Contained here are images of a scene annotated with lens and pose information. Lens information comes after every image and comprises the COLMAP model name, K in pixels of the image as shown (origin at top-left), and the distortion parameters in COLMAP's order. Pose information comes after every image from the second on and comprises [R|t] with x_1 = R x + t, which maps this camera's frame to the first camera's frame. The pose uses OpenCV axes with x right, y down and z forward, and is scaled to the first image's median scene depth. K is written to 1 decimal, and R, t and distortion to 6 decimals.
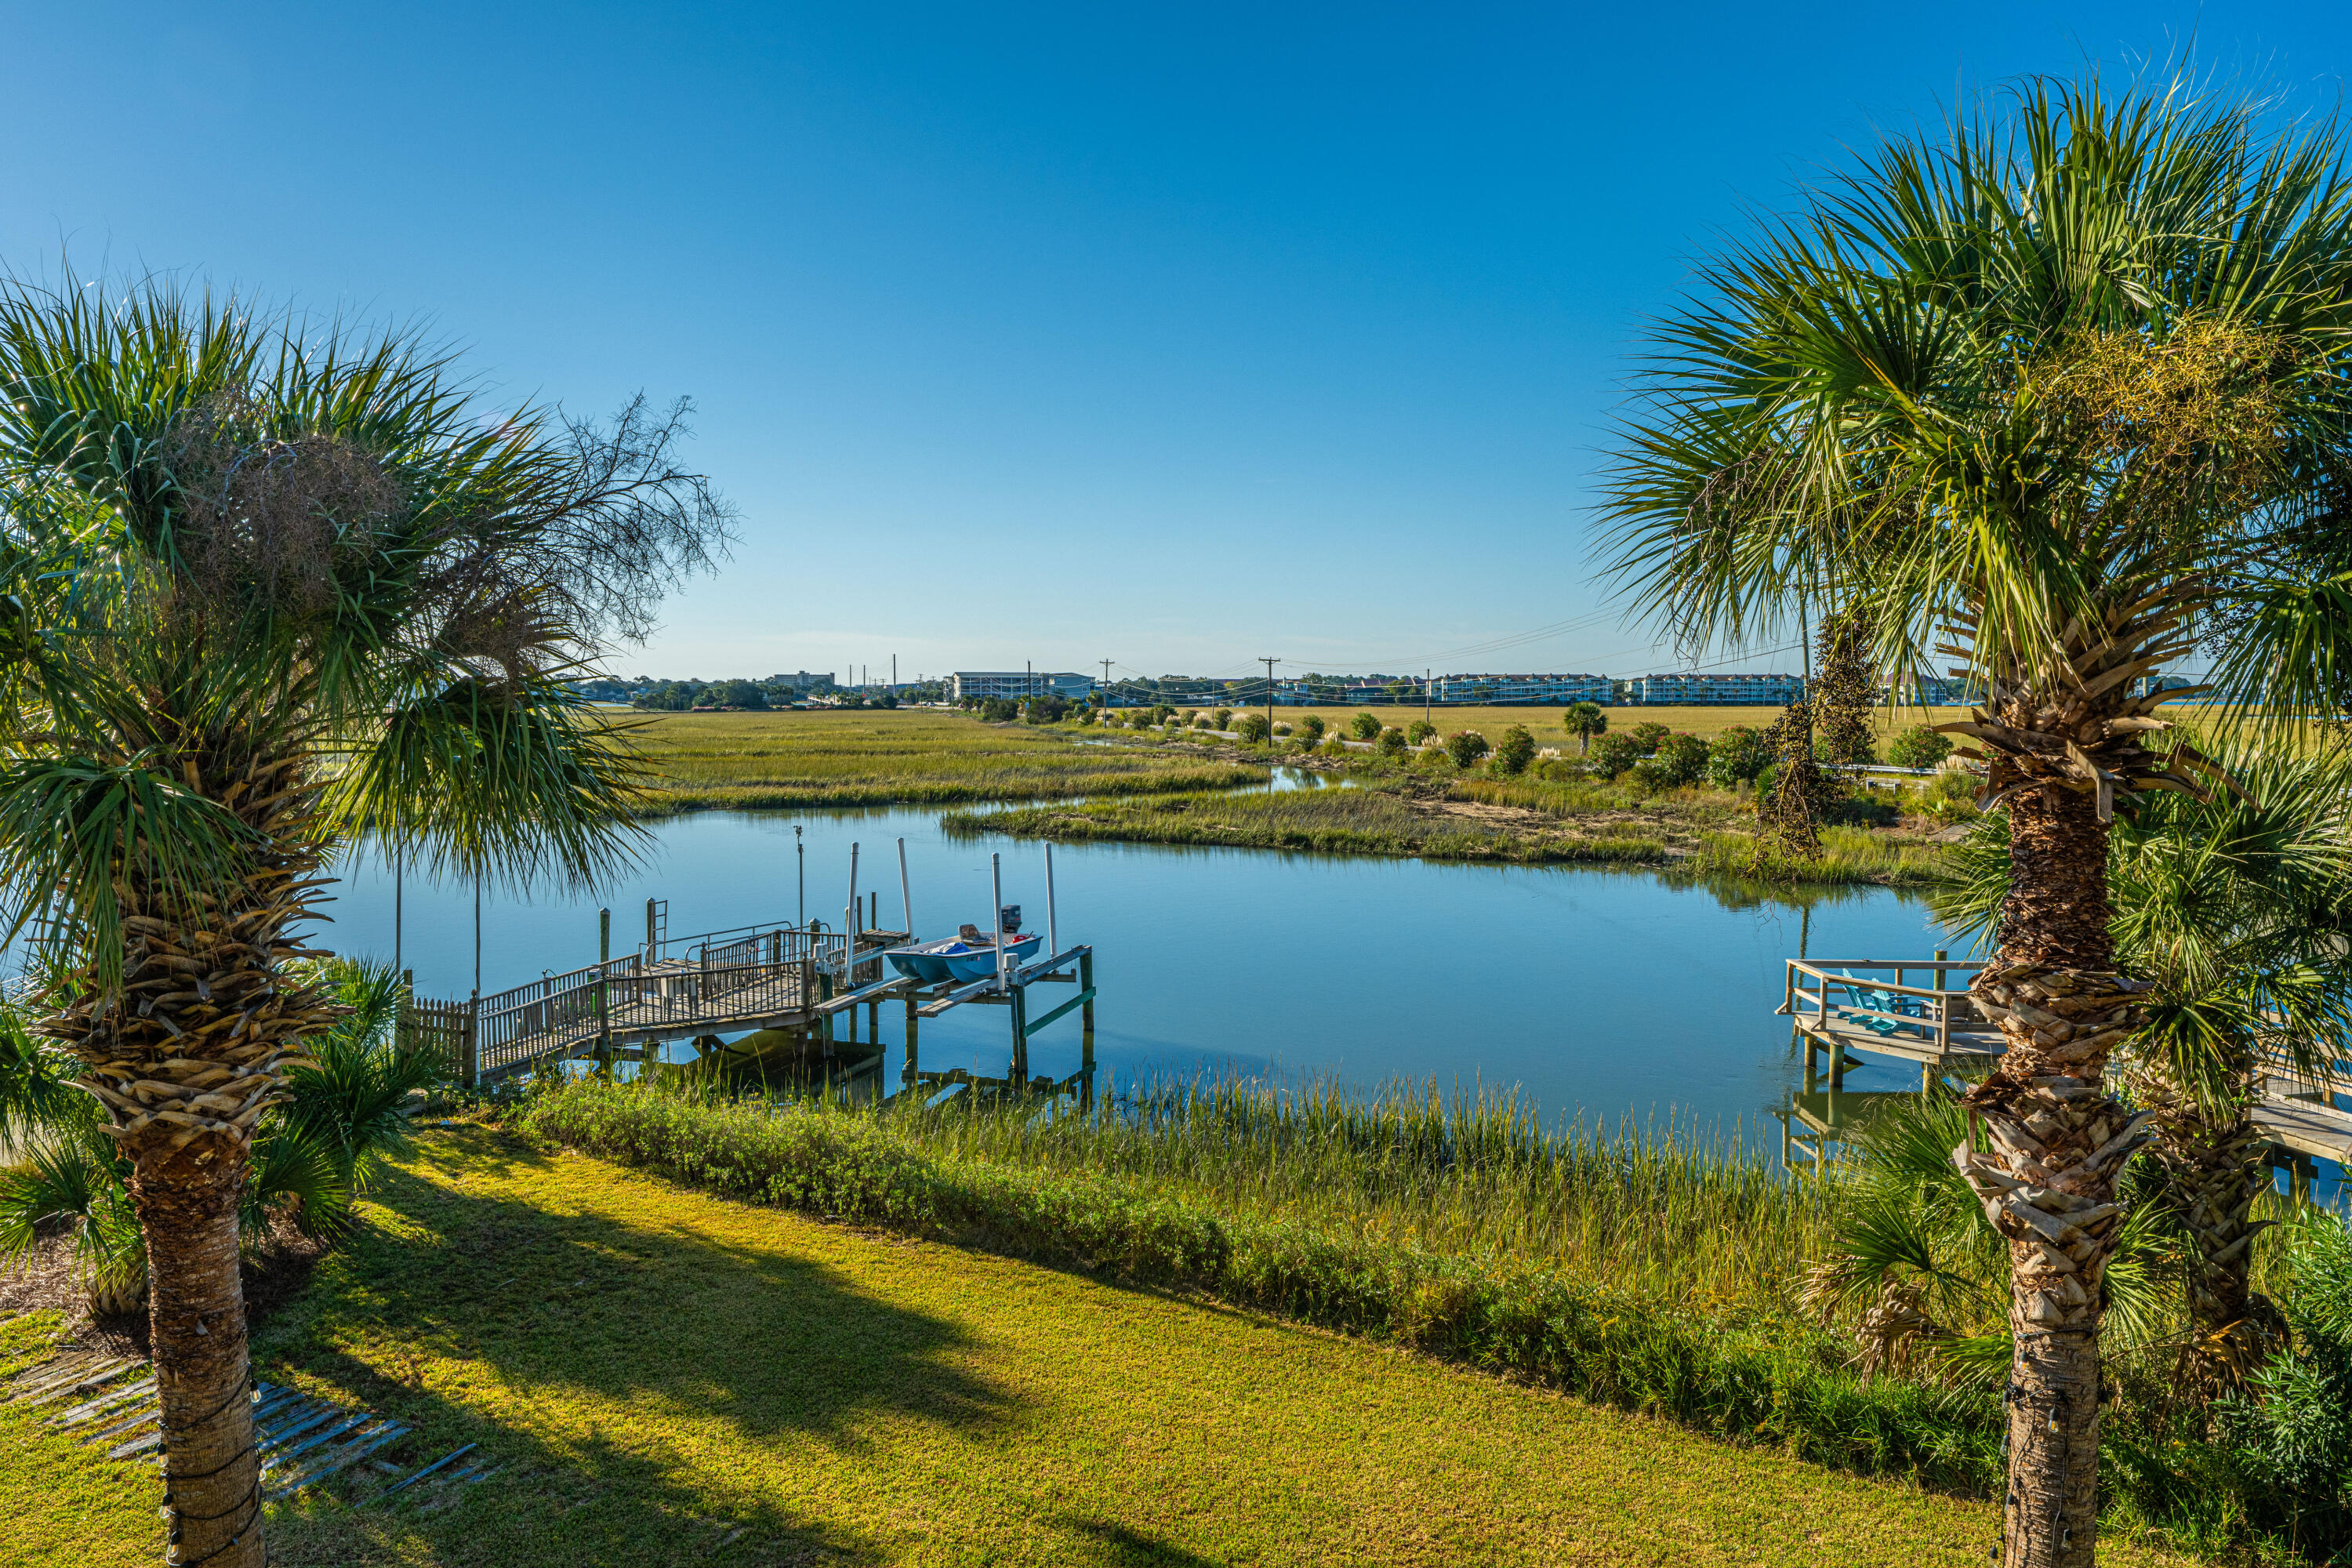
lens RADIAL K [[1554.7, 0, 1176.0], [0, 1554.7, 784.0], [0, 0, 1]] dist [-0.003707, -0.002291]
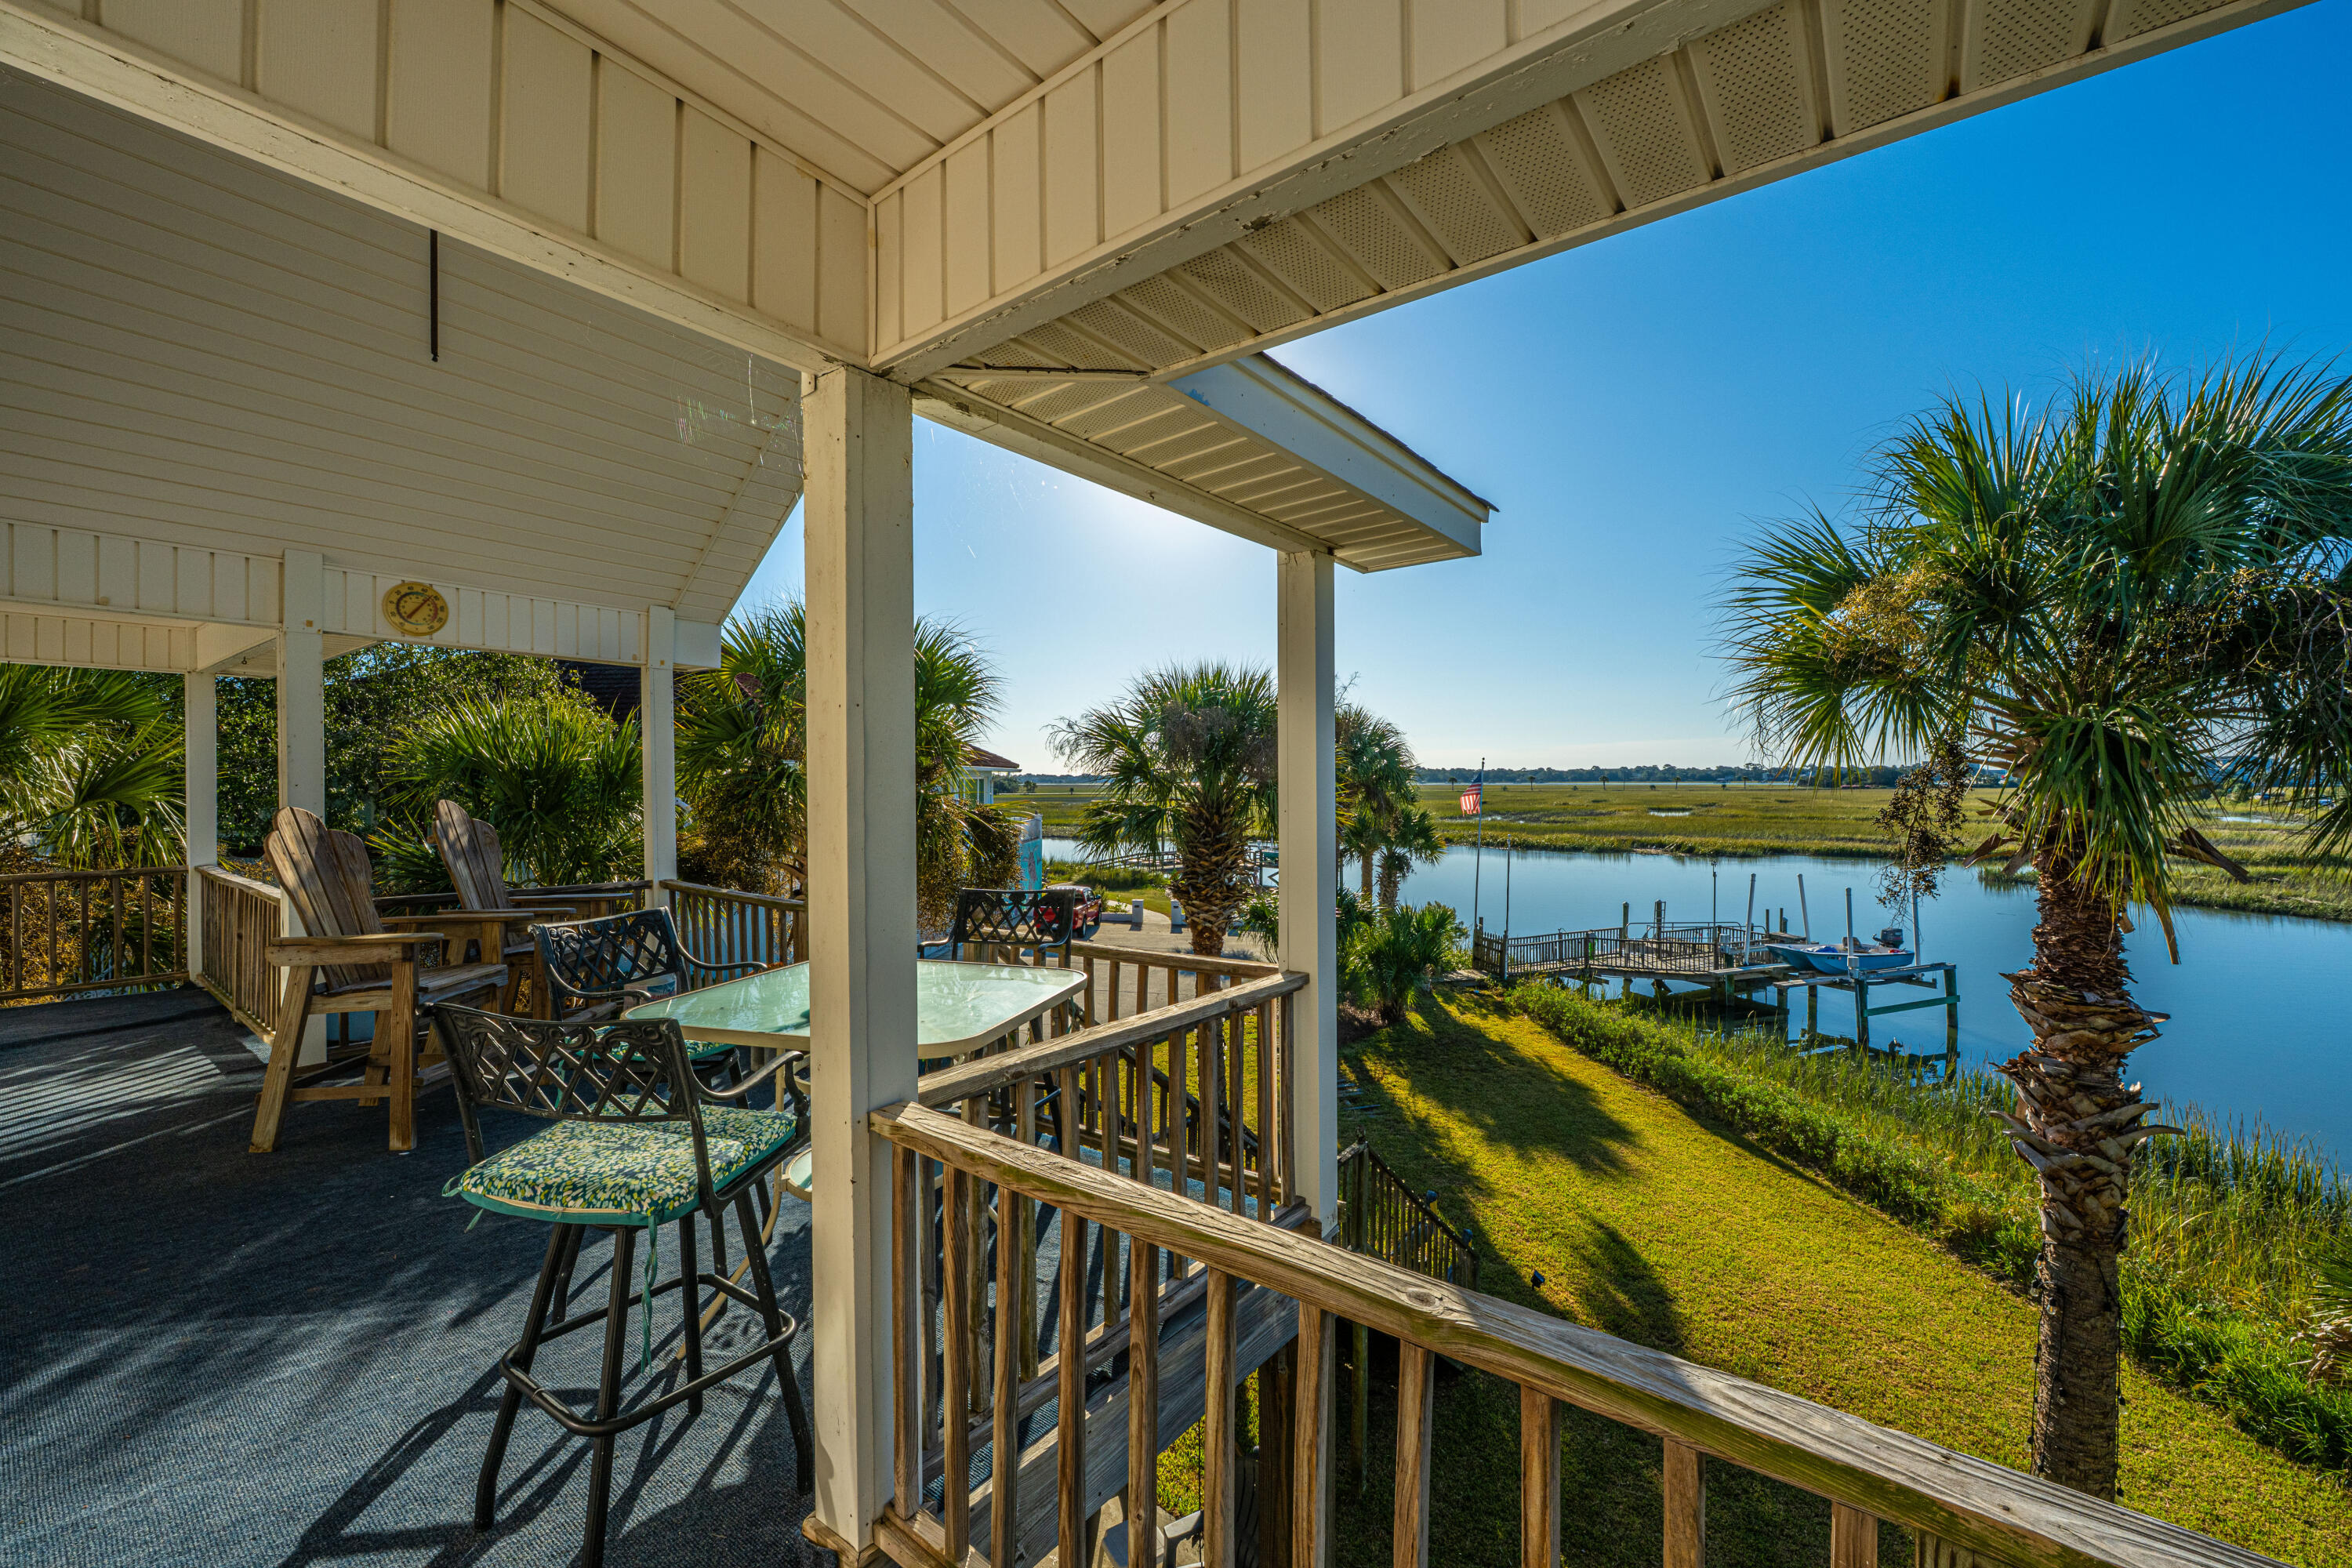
lens RADIAL K [[928.5, 0, 1170.2], [0, 928.5, 791.3], [0, 0, 1]] dist [0.002378, 0.000200]
pose [[0.592982, 0.006982, -0.805185, 0.199705], [-0.041226, 0.998914, -0.021699, -0.001047], [0.804159, 0.046062, 0.592626, -0.042521]]
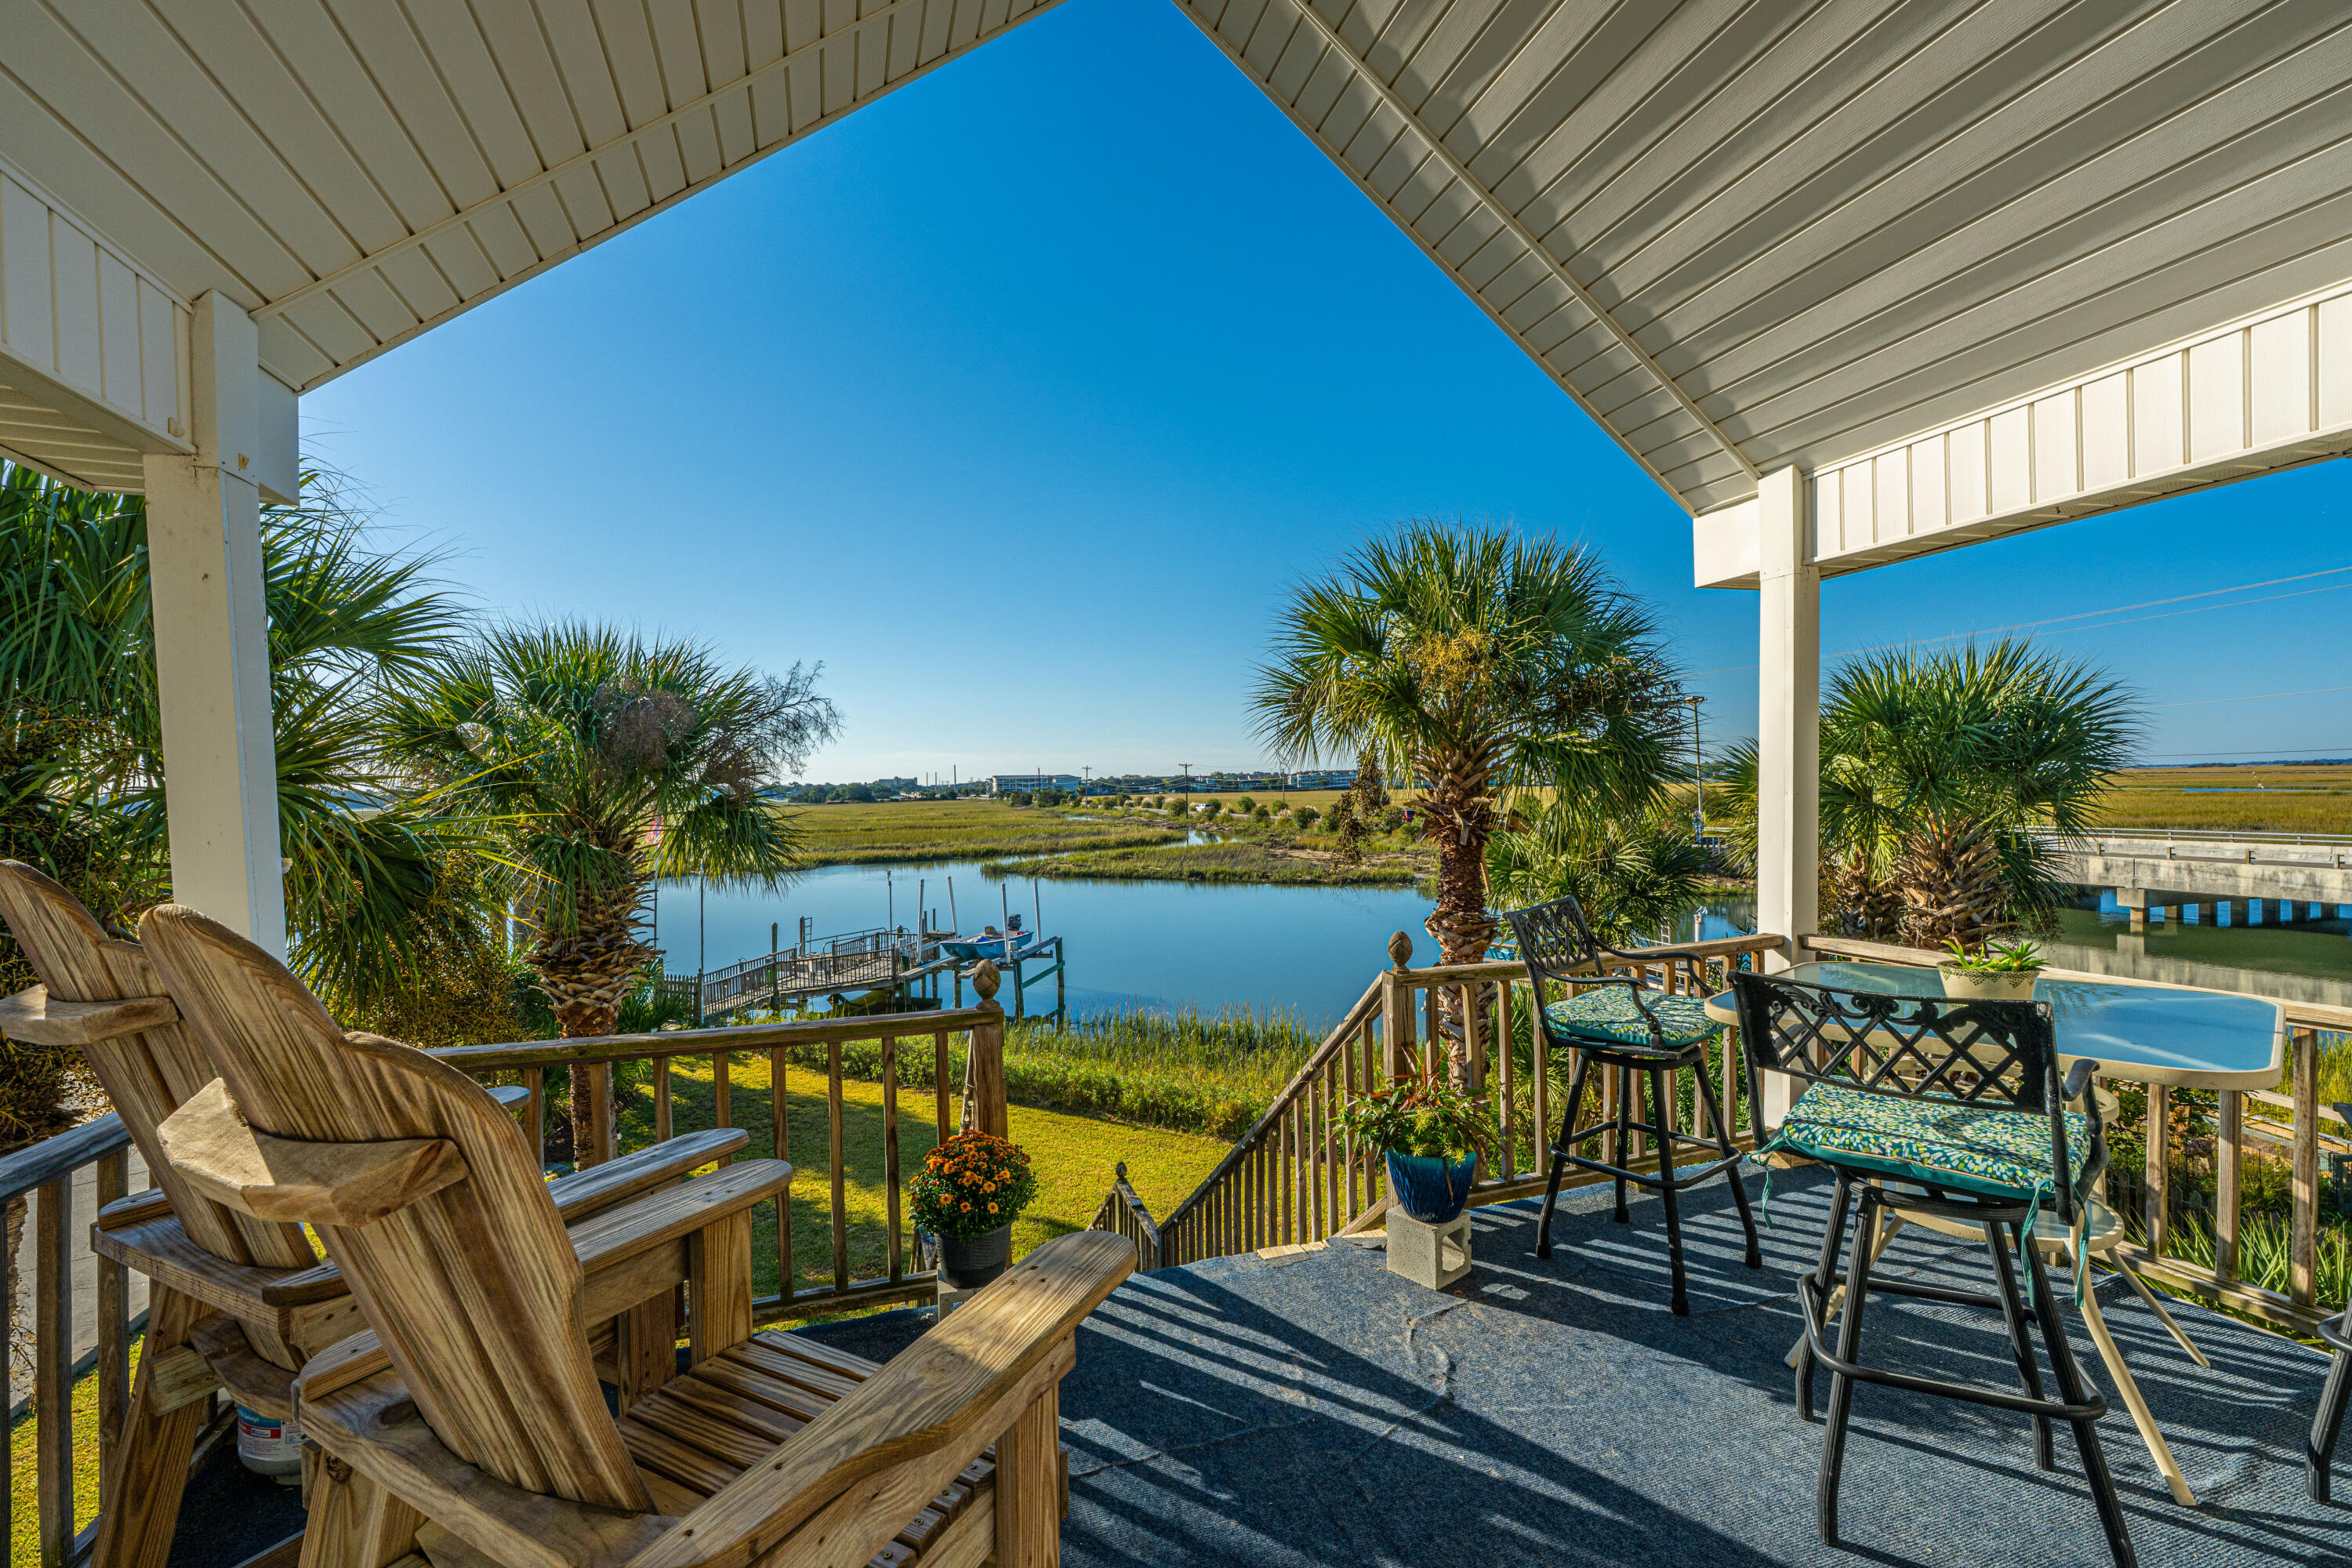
lens RADIAL K [[979.0, 0, 1163.7], [0, 979.0, 804.6], [0, 0, 1]] dist [0.000050, 0.000065]
pose [[0.999309, -0.021384, 0.030415, 0.029561], [0.022552, 0.999000, -0.038610, 0.002854], [-0.029559, 0.039269, 0.998791, -0.093288]]
